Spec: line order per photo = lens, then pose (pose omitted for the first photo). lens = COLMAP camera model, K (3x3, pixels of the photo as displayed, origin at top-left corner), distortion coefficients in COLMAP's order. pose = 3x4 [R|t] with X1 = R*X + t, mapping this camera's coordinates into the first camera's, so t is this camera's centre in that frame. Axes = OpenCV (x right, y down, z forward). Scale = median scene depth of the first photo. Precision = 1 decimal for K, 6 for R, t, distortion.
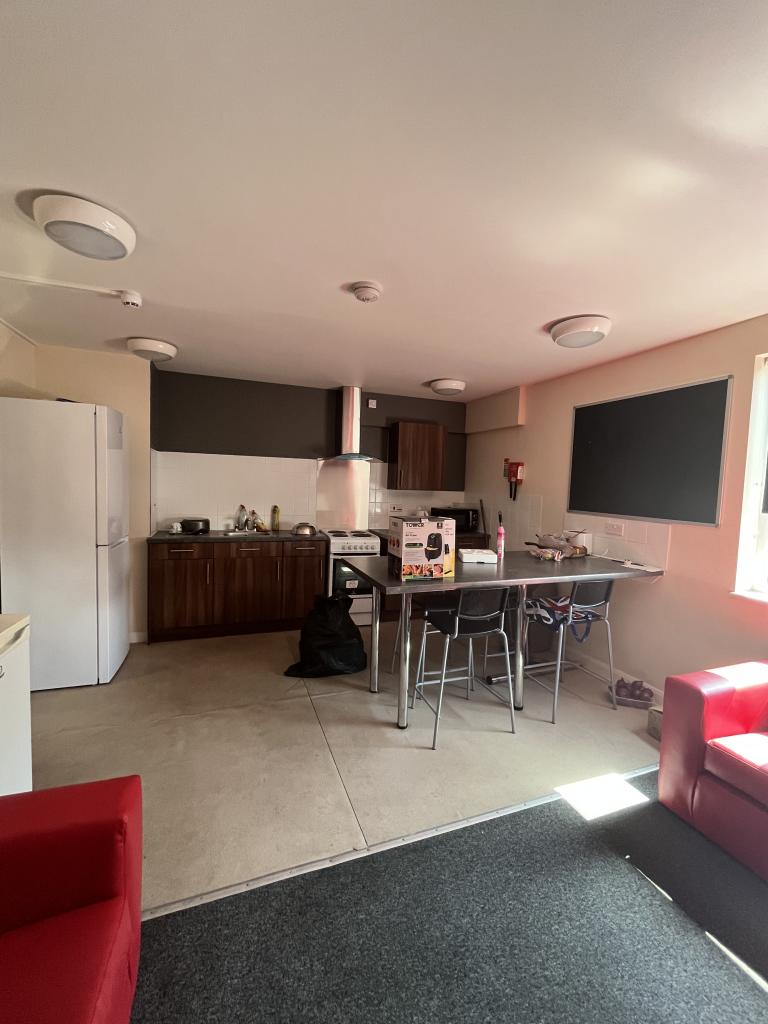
lens RADIAL K [[419.3, 0, 378.4], [0, 419.3, 510.9], [0, 0, 1]] dist [-0.001652, 0.000321]
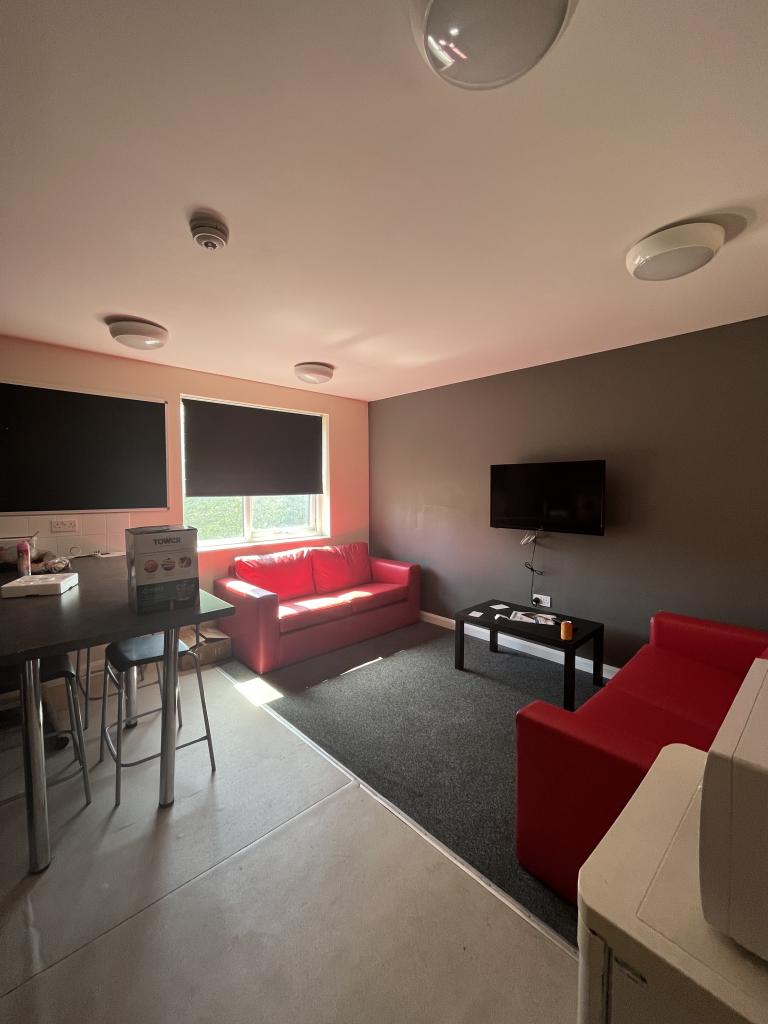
lens RADIAL K [[419.3, 0, 378.4], [0, 419.3, 510.9], [0, 0, 1]] dist [-0.001652, 0.000321]
pose [[-0.379796, -0.093479, 0.920335, -0.805937], [0.050302, 0.991322, 0.121448, -0.098413], [-0.923702, 0.092420, -0.371798, 0.946194]]
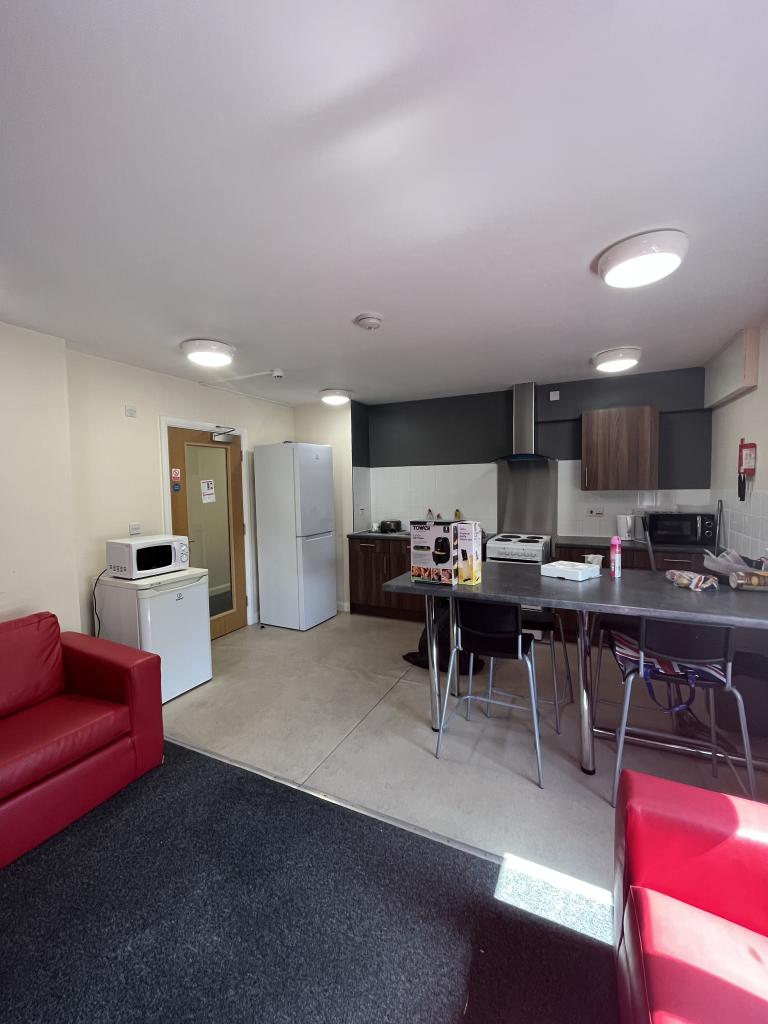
lens RADIAL K [[419.3, 0, 378.4], [0, 419.3, 510.9], [0, 0, 1]] dist [-0.001652, 0.000321]
pose [[0.688939, -0.000040, -0.724820, 0.739681], [-0.007249, 0.999950, -0.006945, -0.000330], [0.724783, 0.010039, 0.688904, 0.217487]]
